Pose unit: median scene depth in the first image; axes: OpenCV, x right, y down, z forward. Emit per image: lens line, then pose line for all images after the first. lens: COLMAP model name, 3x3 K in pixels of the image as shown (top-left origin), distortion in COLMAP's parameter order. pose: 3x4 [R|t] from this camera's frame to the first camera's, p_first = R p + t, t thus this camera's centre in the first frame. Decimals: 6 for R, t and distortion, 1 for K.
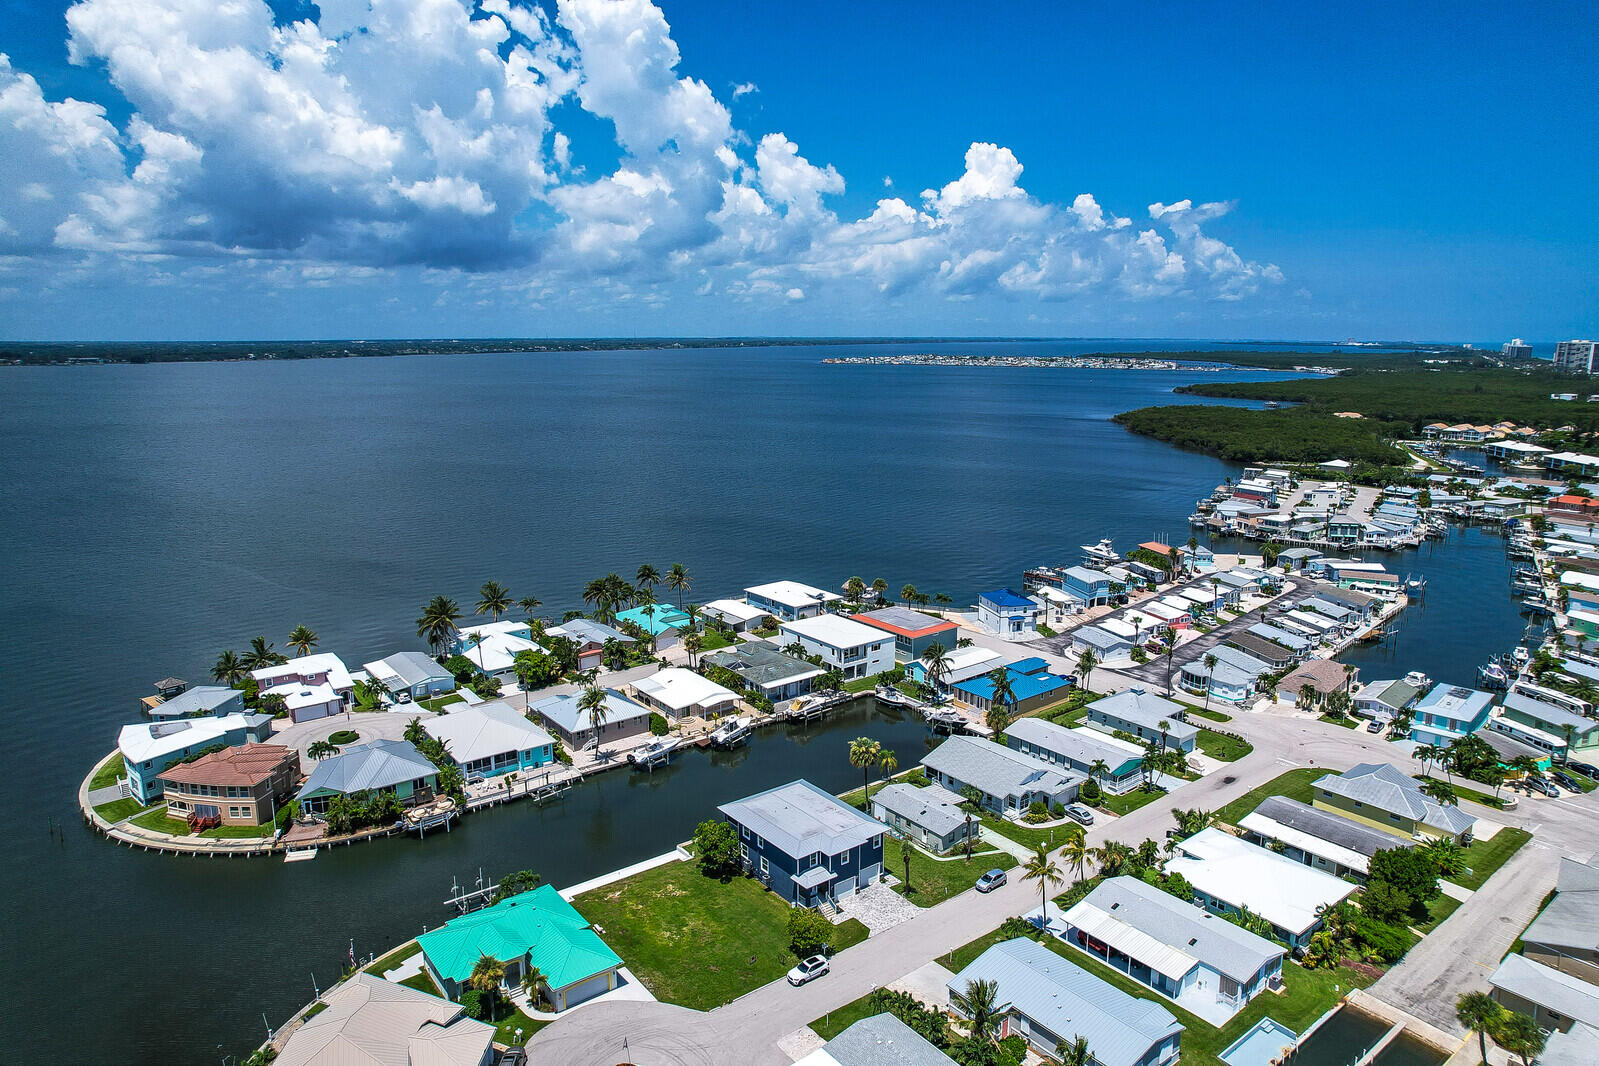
lens RADIAL K [[1017.9, 0, 812.2], [0, 1017.9, 541.3], [0, 0, 1]] dist [-0.071118, 0.062014]
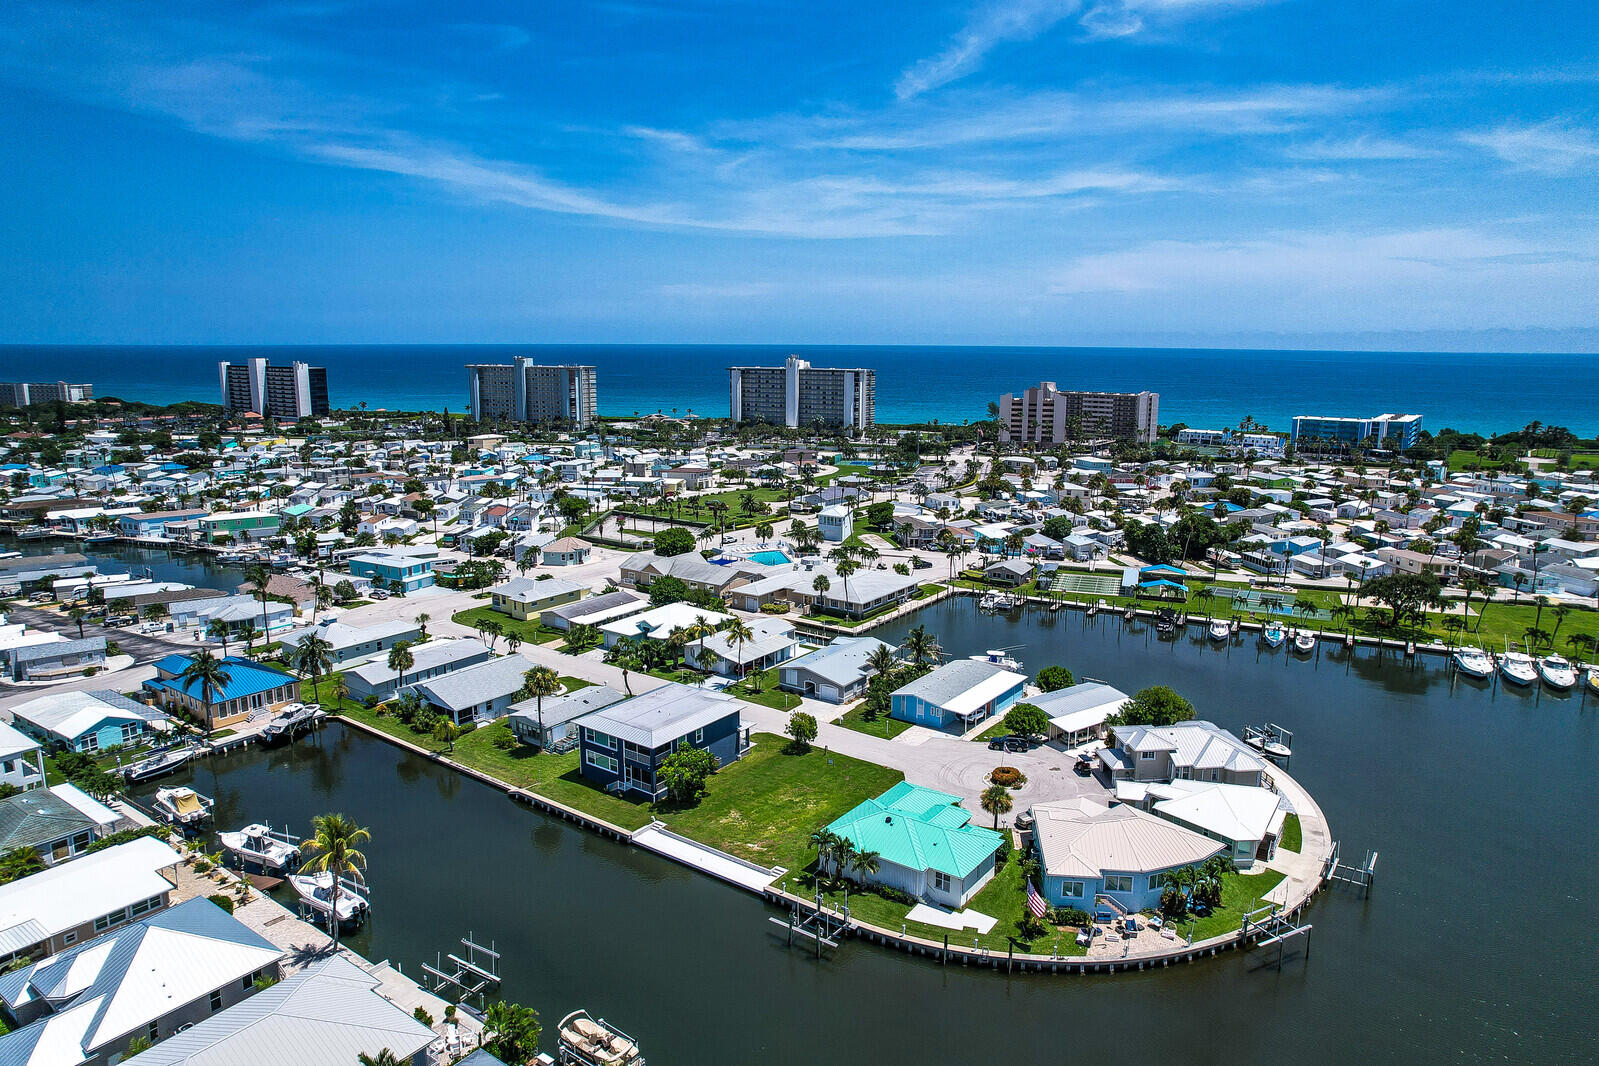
lens RADIAL K [[1017.9, 0, 812.2], [0, 1017.9, 541.3], [0, 0, 1]] dist [-0.071118, 0.062014]
pose [[-0.275817, -0.188028, 0.942640, -0.670690], [0.187002, 0.951446, 0.244501, -0.070278], [-0.942844, 0.243713, -0.227263, 0.744681]]
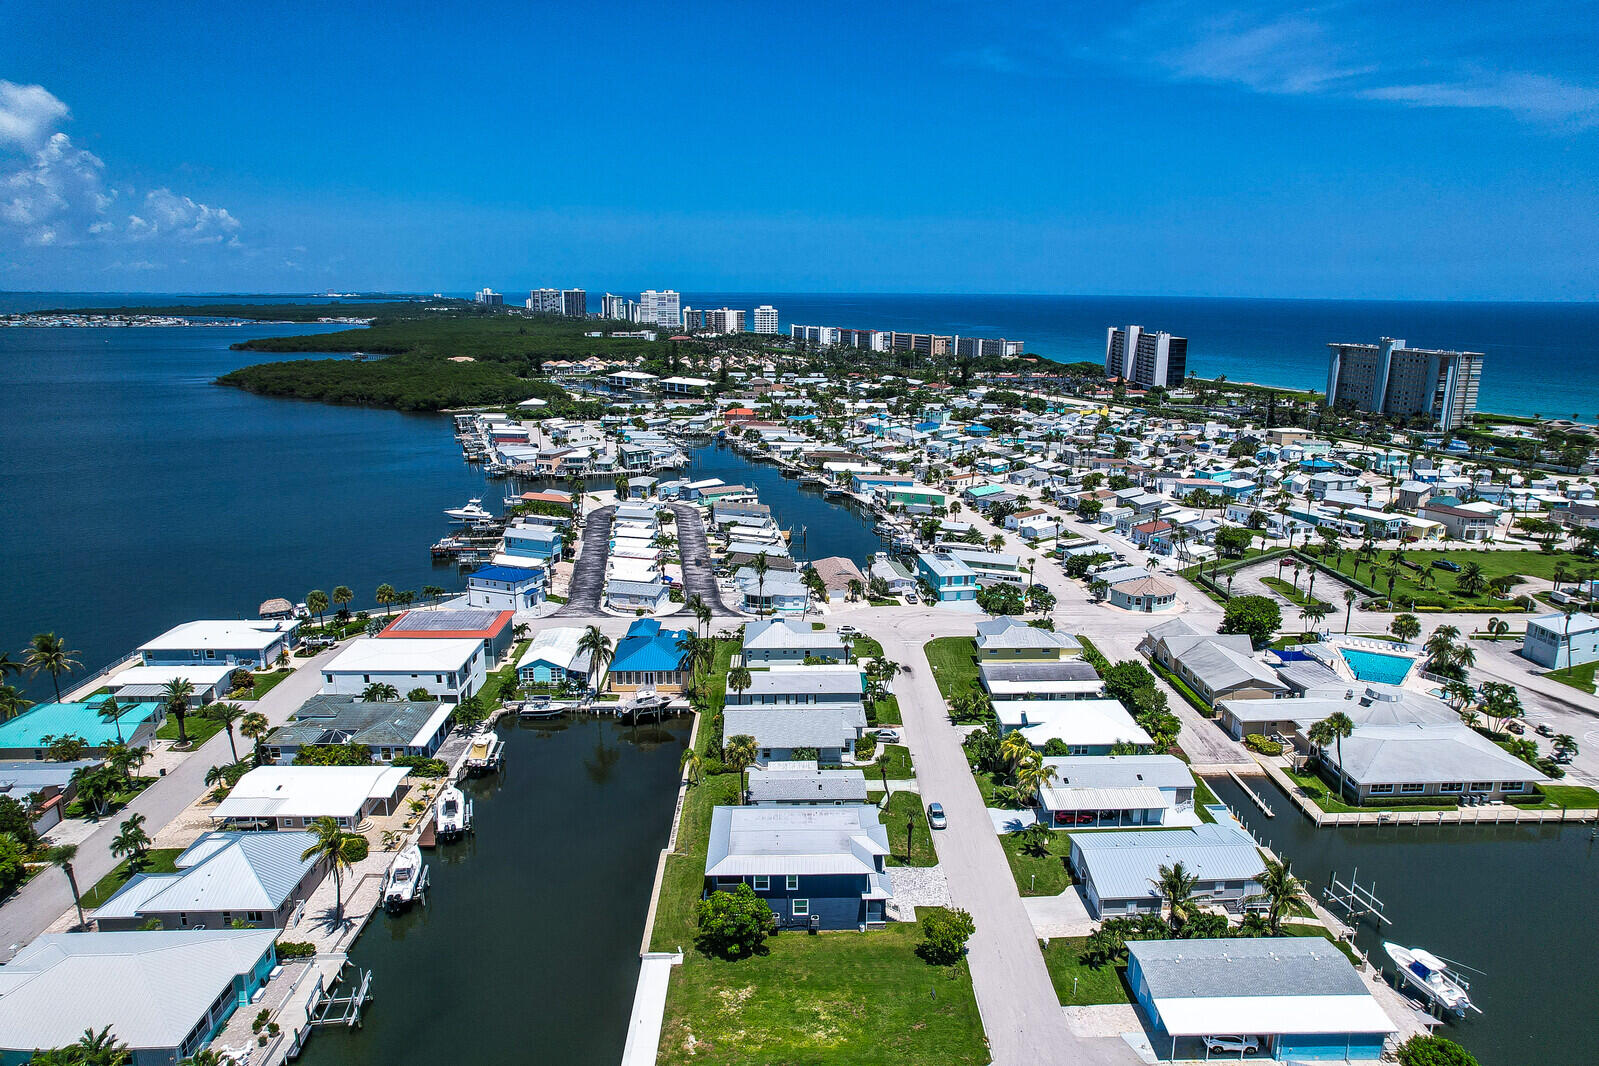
lens RADIAL K [[1017.9, 0, 812.2], [0, 1017.9, 541.3], [0, 0, 1]] dist [-0.071118, 0.062014]
pose [[0.595951, -0.191496, 0.779854, -0.430599], [0.155743, 0.980273, 0.121693, -0.048056], [-0.787774, 0.048934, 0.614018, 0.328979]]
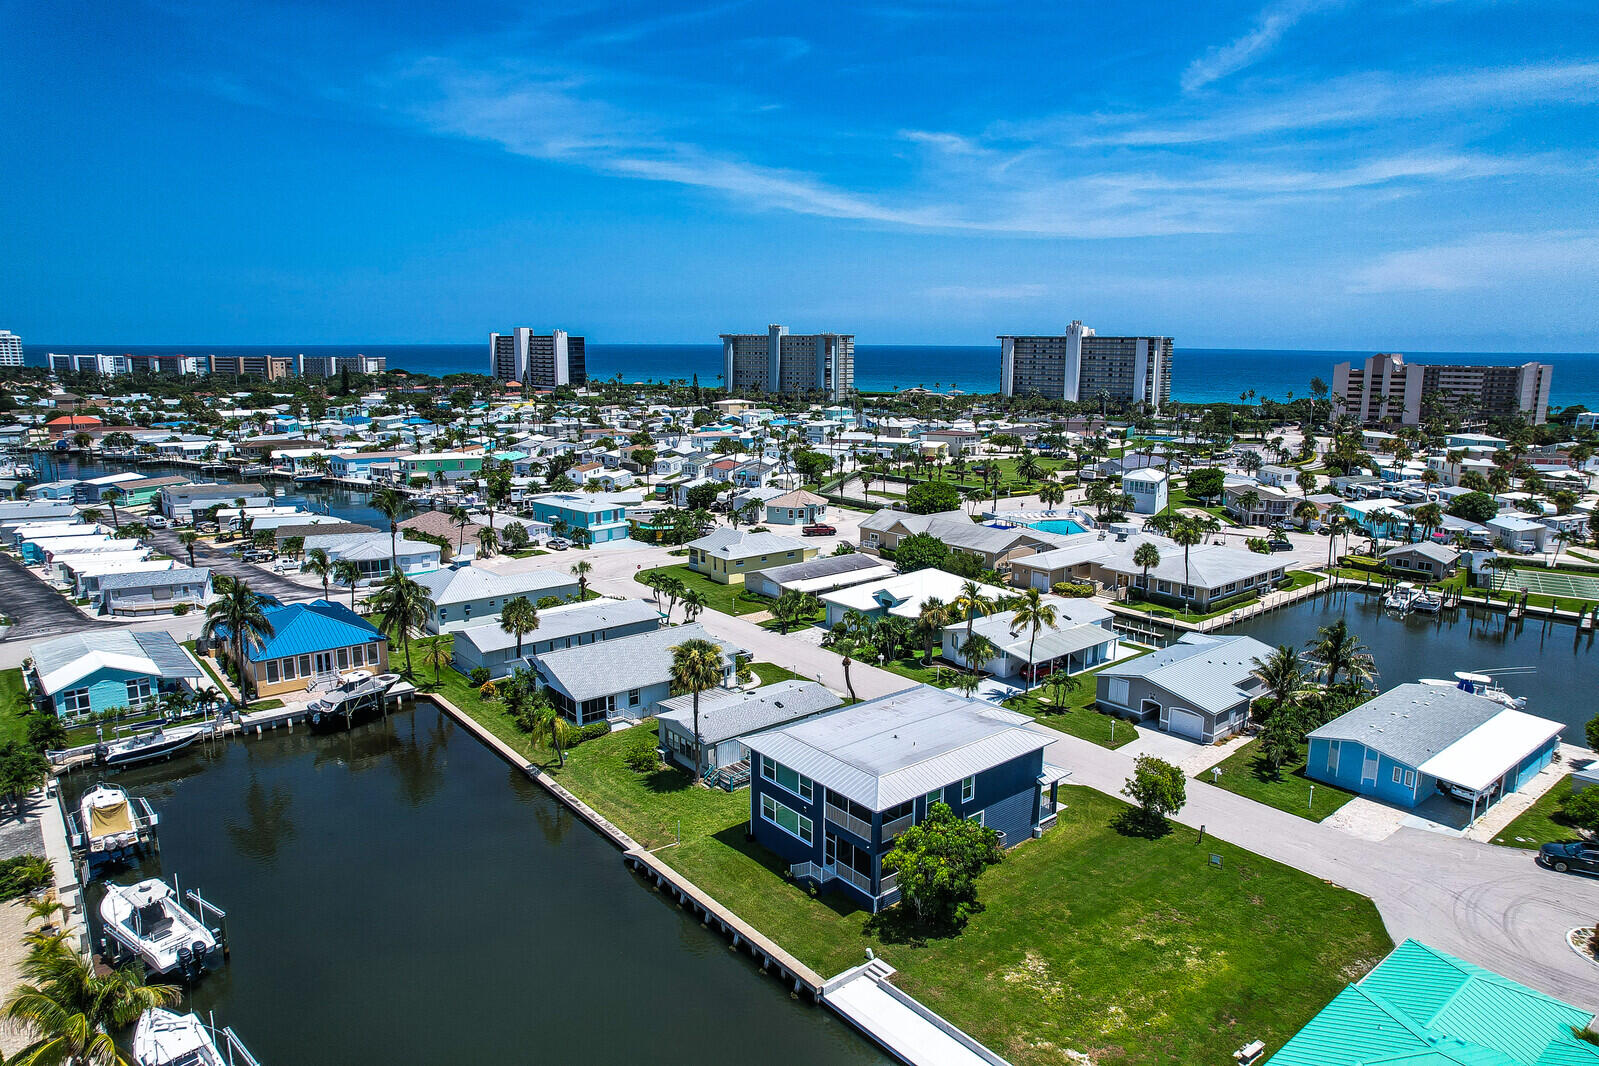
lens RADIAL K [[1017.9, 0, 812.2], [0, 1017.9, 541.3], [0, 0, 1]] dist [-0.071118, 0.062014]
pose [[-0.024801, -0.193148, 0.980856, -0.366132], [0.195114, 0.961354, 0.194242, 0.041255], [-0.980467, 0.196196, 0.013843, 0.725052]]
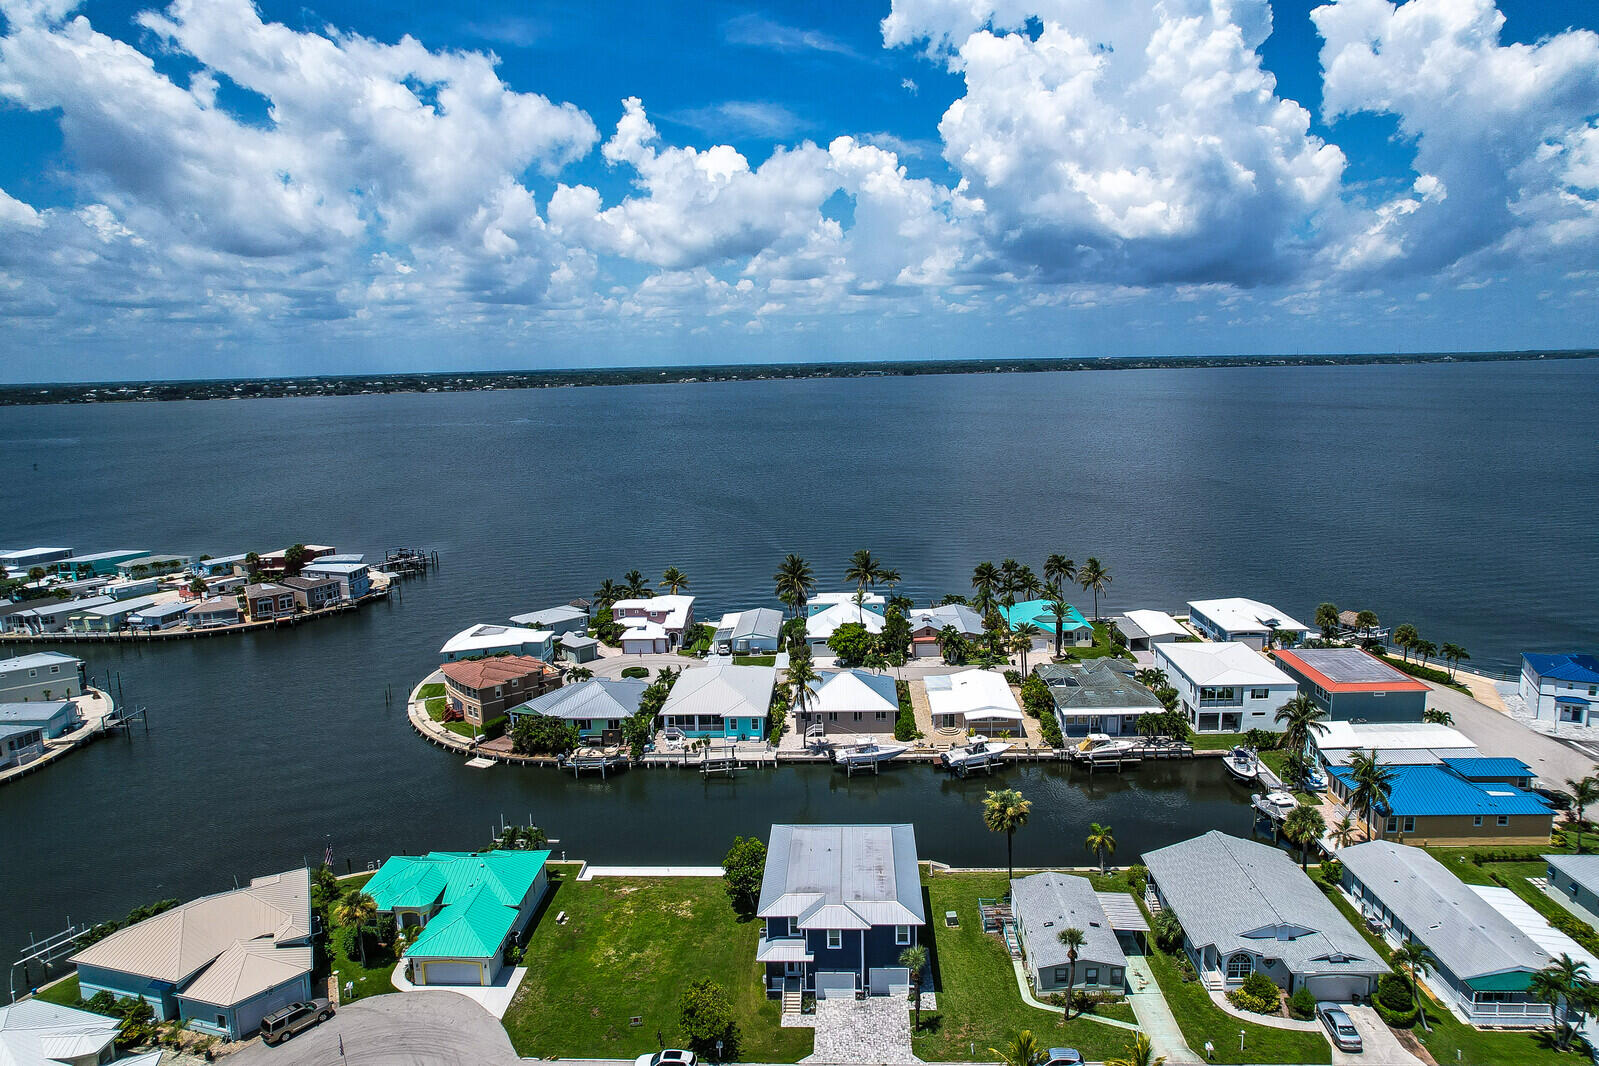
lens RADIAL K [[1017.9, 0, 812.2], [0, 1017.9, 541.3], [0, 0, 1]] dist [-0.071118, 0.062014]
pose [[0.762899, 0.096886, -0.639216, 0.290252], [-0.107539, 0.993951, 0.022307, 0.020484], [0.637511, 0.051722, 0.768703, 0.302357]]
